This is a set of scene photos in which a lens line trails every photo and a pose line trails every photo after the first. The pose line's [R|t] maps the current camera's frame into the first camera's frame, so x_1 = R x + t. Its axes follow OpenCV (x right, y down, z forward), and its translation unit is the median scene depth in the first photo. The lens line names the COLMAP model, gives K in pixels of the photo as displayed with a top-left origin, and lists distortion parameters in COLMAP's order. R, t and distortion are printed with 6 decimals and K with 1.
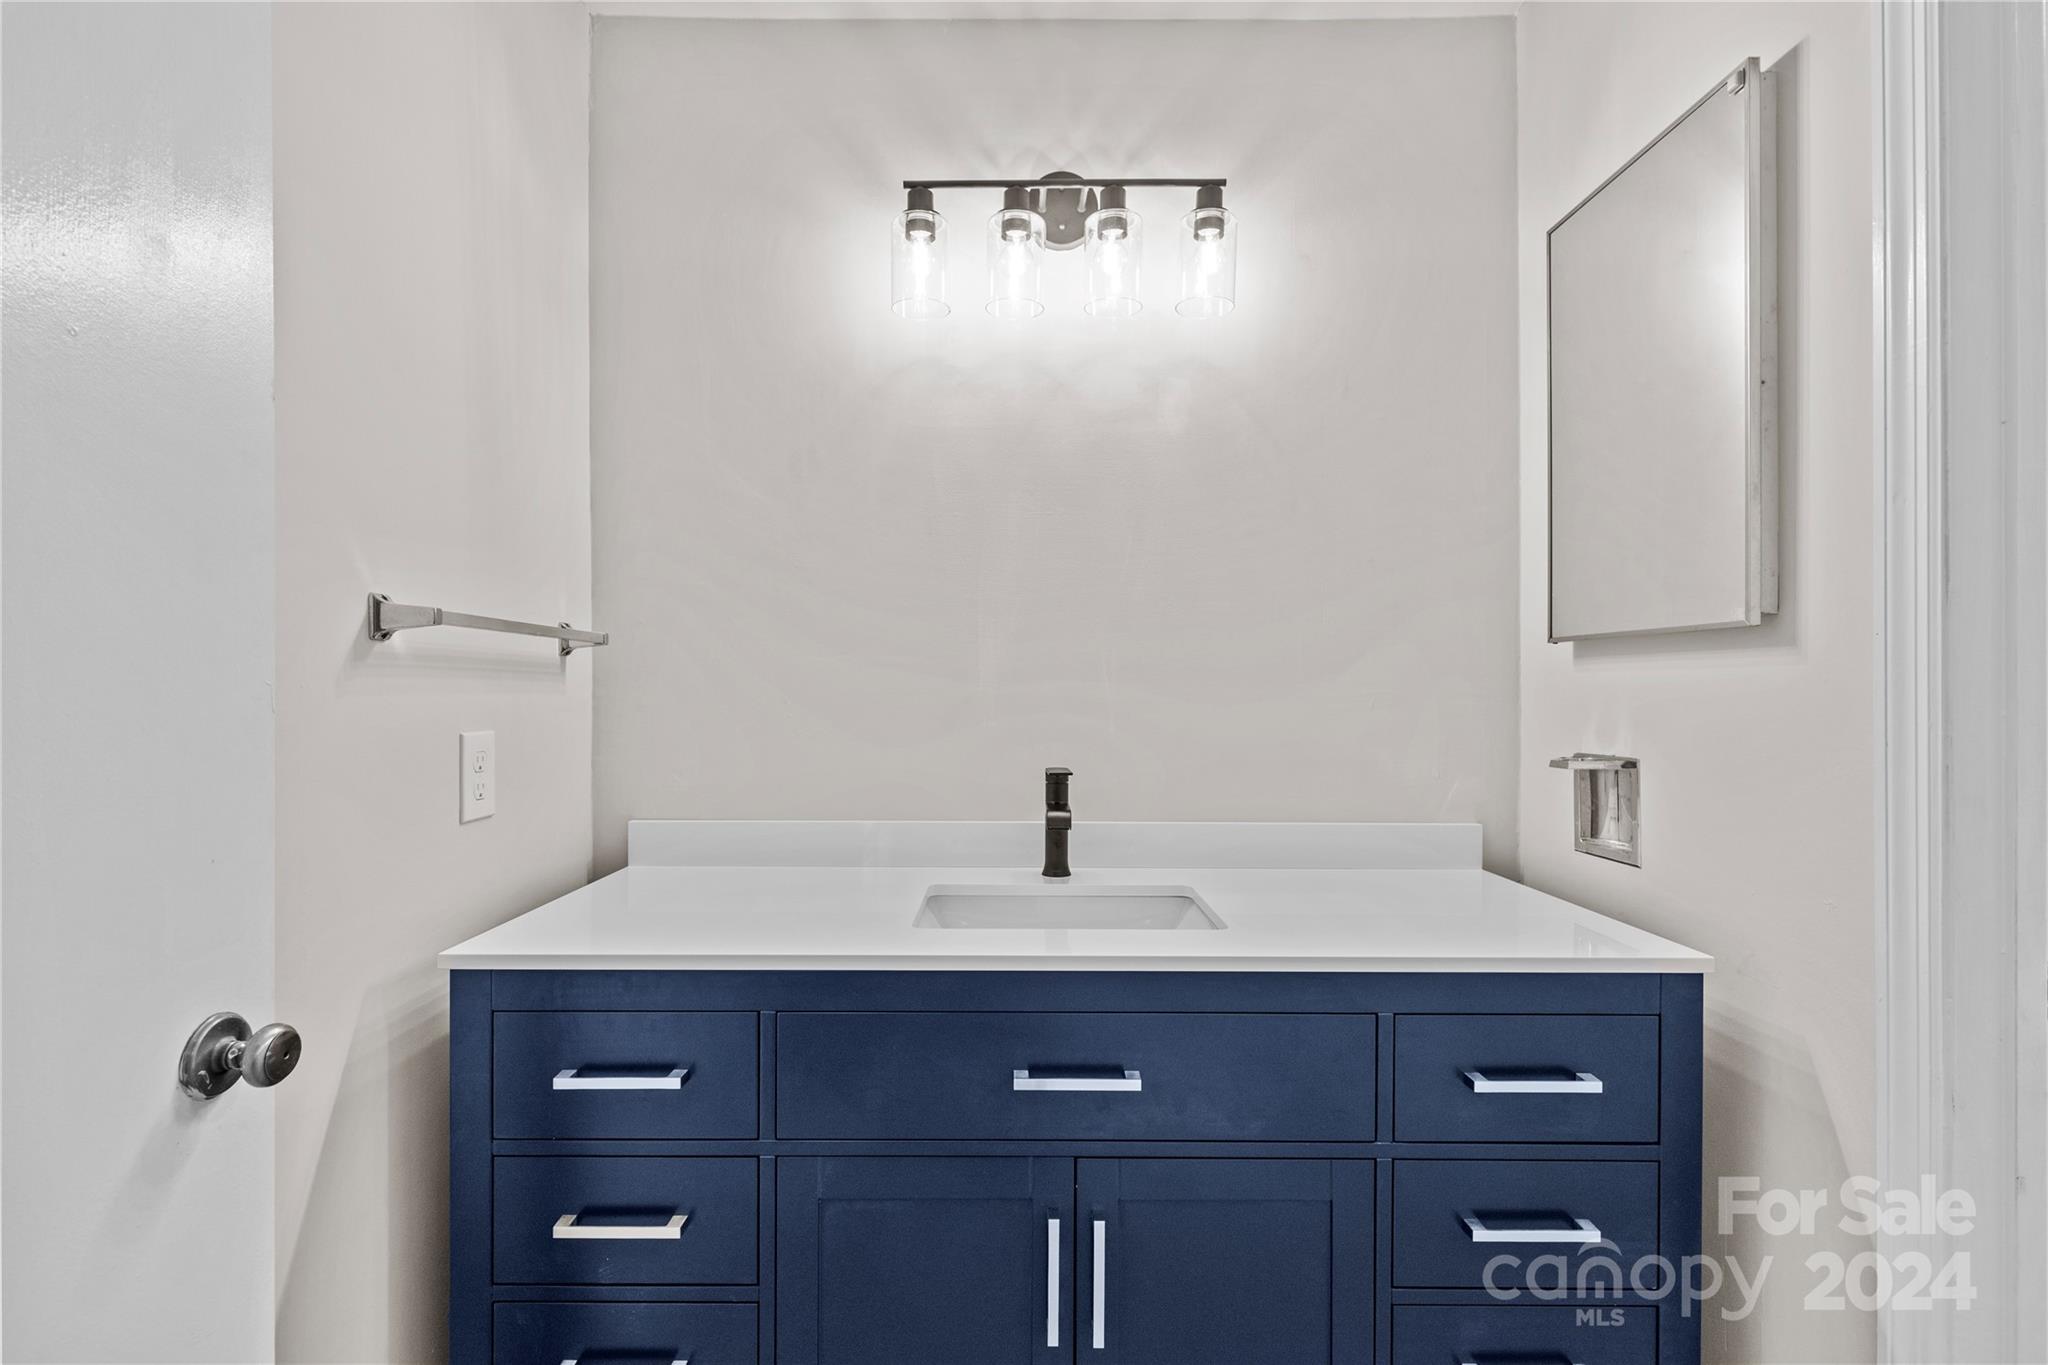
lens RADIAL K [[948.4, 0, 1021.7], [0, 948.4, 685.1], [0, 0, 1]] dist [-0.001284, -0.001438]
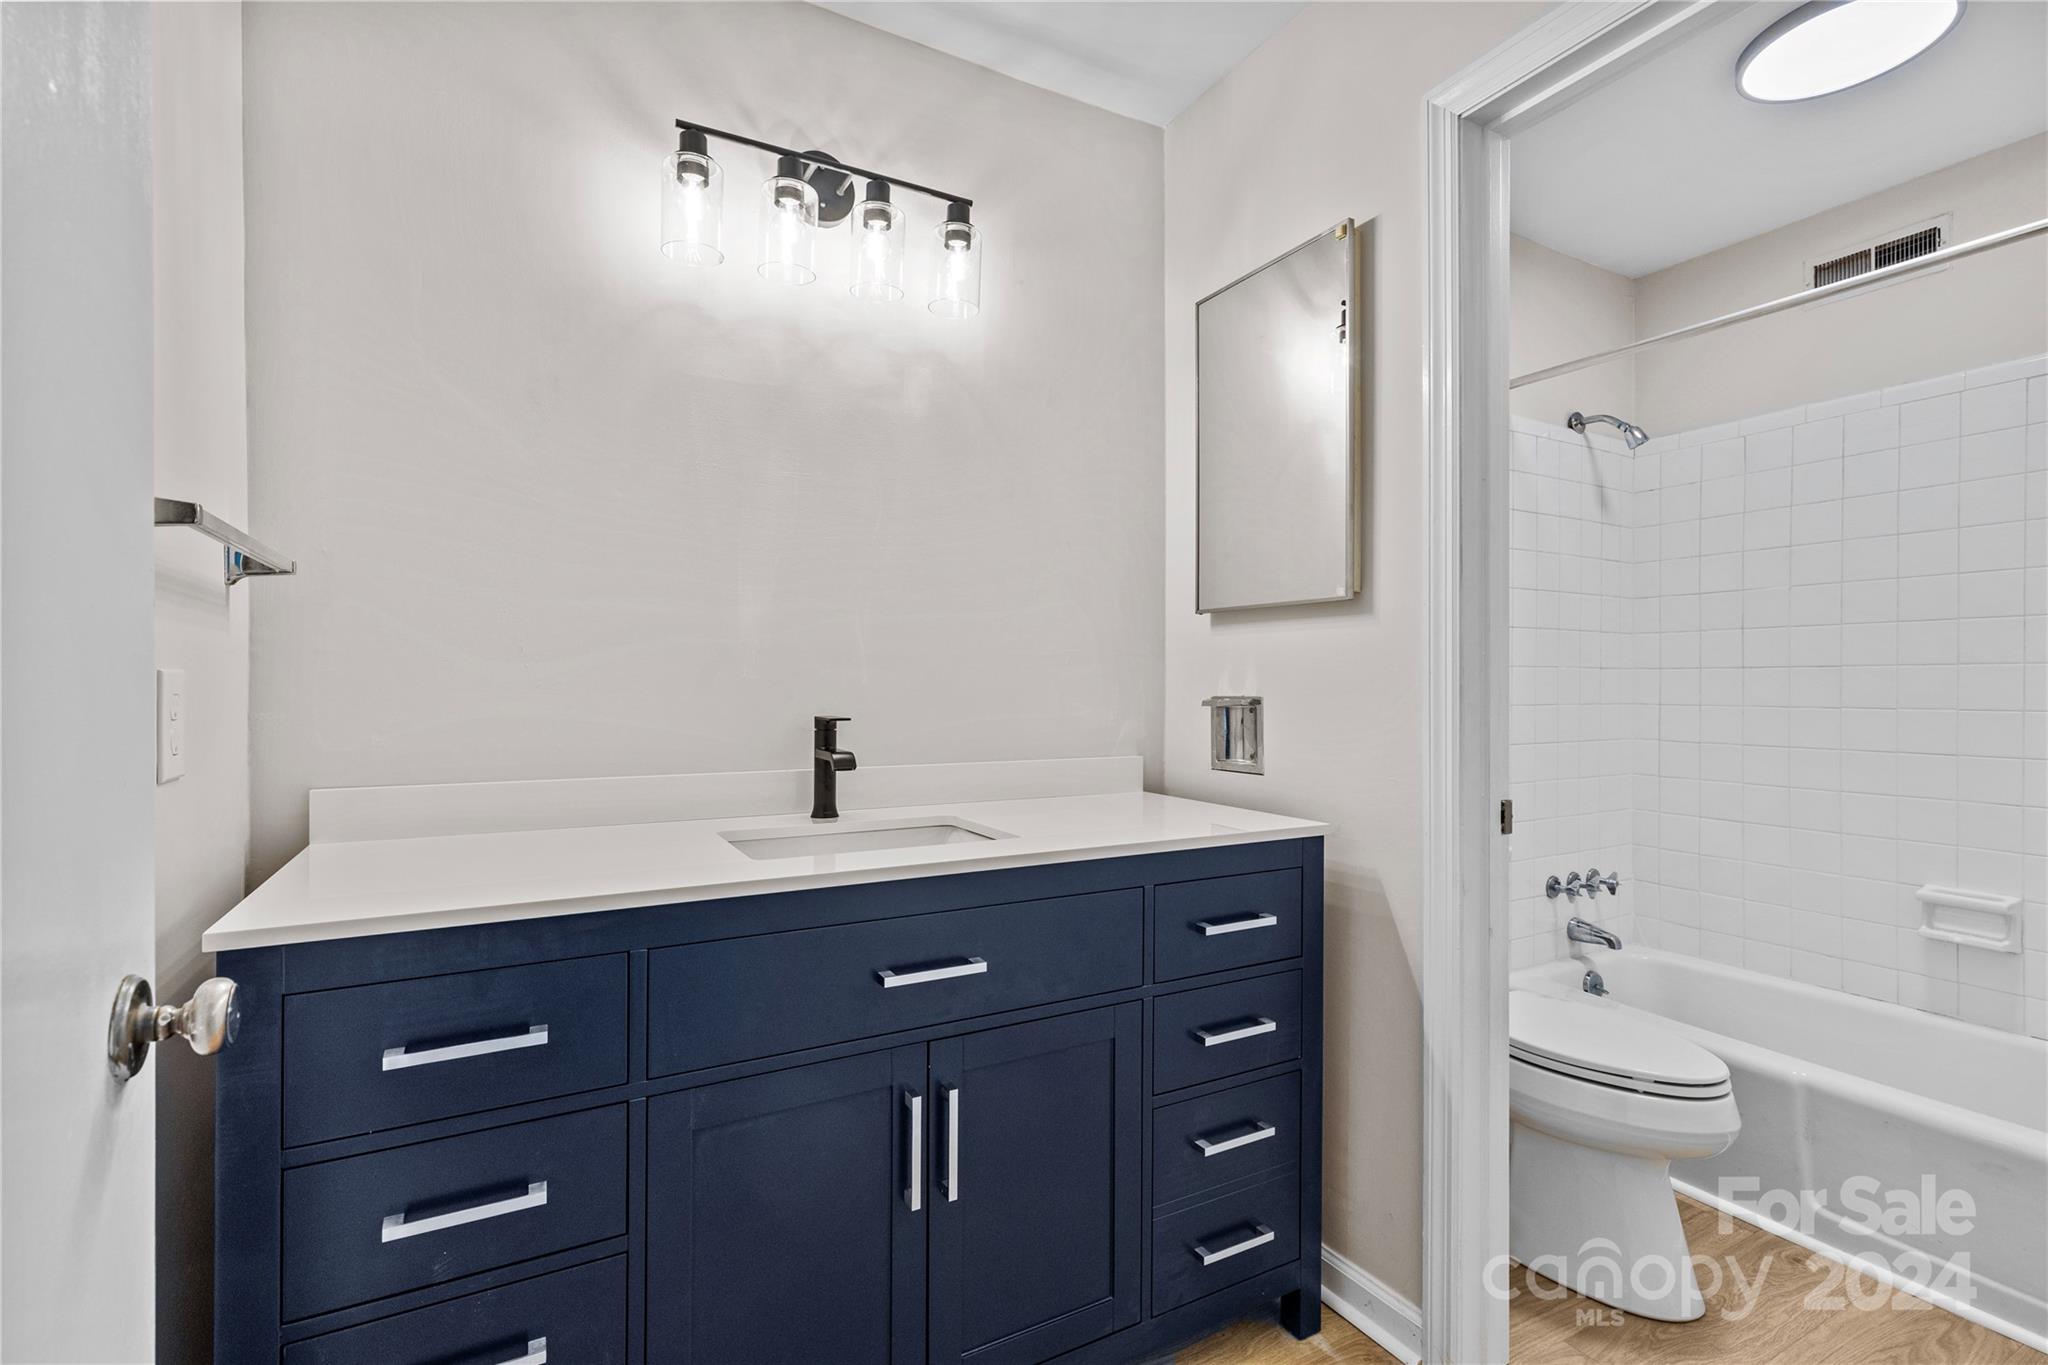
lens RADIAL K [[948.4, 0, 1017.5], [0, 948.4, 683.1], [0, 0, 1]] dist [-0.001284, -0.001438]
pose [[0.869128, 0.002393, 0.494582, -0.338854], [-0.003279, 0.999994, 0.000925, 0.055866], [-0.494577, -0.002426, 0.869131, -0.031408]]
